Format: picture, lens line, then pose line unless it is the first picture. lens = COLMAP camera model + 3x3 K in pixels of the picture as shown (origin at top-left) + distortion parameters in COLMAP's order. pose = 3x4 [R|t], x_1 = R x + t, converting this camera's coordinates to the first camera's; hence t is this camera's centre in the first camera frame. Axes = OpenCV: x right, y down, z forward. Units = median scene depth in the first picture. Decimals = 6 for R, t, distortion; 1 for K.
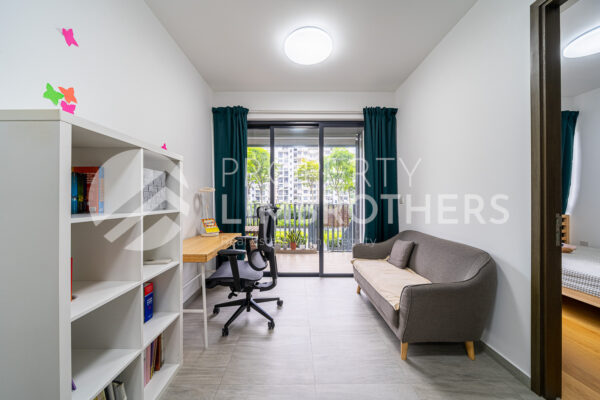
lens RADIAL K [[210.7, 0, 295.0], [0, 210.7, 199.1], [0, 0, 1]] dist [-0.010966, -0.000013]
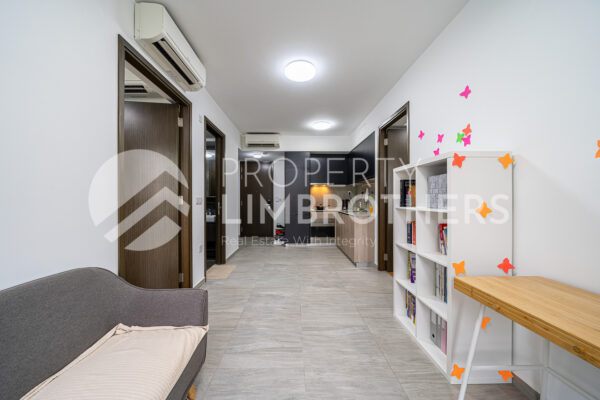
lens RADIAL K [[210.7, 0, 295.0], [0, 210.7, 199.1], [0, 0, 1]] dist [-0.010966, -0.000013]
pose [[-0.999955, 0.002295, -0.009228, 0.095997], [0.002353, 0.999978, -0.006272, 0.002394], [0.009213, -0.006294, -0.999938, 1.318527]]
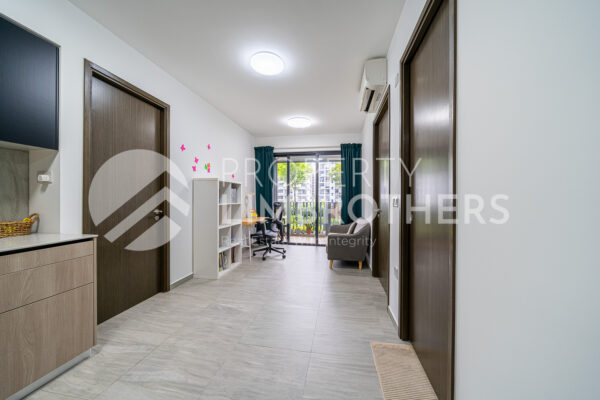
lens RADIAL K [[210.7, 0, 295.0], [0, 210.7, 199.1], [0, 0, 1]] dist [-0.010966, -0.000013]
pose [[0.980125, 0.002893, -0.198361, 0.426880], [-0.002139, 0.999990, 0.004011, -0.007110], [0.198371, -0.003507, 0.980121, -0.974471]]
